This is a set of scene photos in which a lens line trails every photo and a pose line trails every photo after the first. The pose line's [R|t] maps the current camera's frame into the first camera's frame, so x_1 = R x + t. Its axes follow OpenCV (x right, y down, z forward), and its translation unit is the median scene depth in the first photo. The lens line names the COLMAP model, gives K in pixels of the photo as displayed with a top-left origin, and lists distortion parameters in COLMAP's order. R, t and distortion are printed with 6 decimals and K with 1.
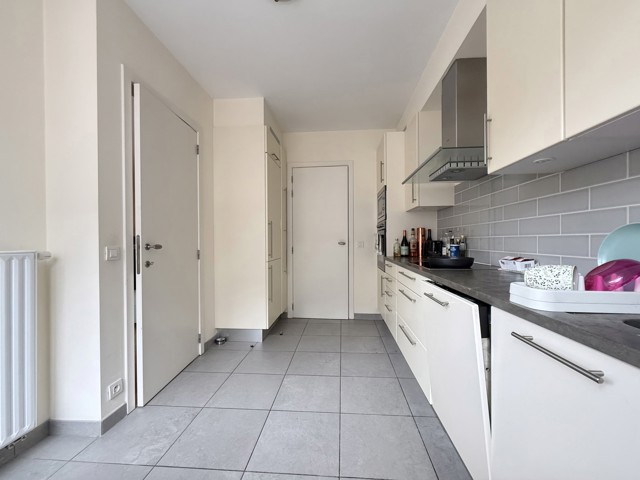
lens RADIAL K [[256.2, 0, 321.9], [0, 256.2, 241.9], [0, 0, 1]] dist [-0.012882, 0.000126]
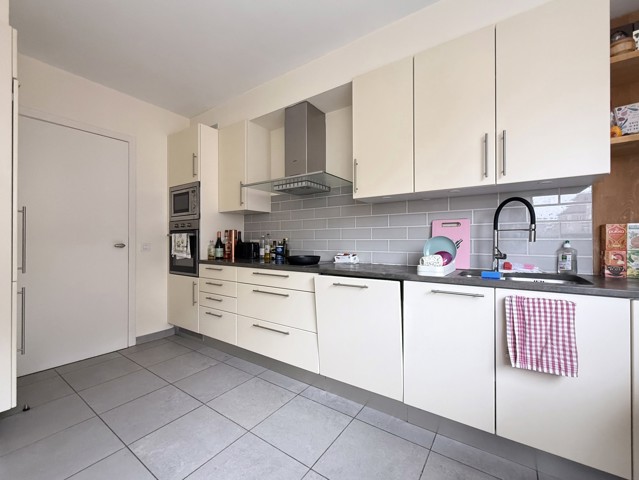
lens RADIAL K [[262.0, 0, 321.8], [0, 262.0, 239.4], [0, 0, 1]] dist [-0.002030, -0.000587]
pose [[0.514216, 0.010724, 0.857593, -0.332945], [0.000402, 0.999919, -0.012744, -0.003222], [-0.857660, 0.006898, 0.514170, 0.155891]]
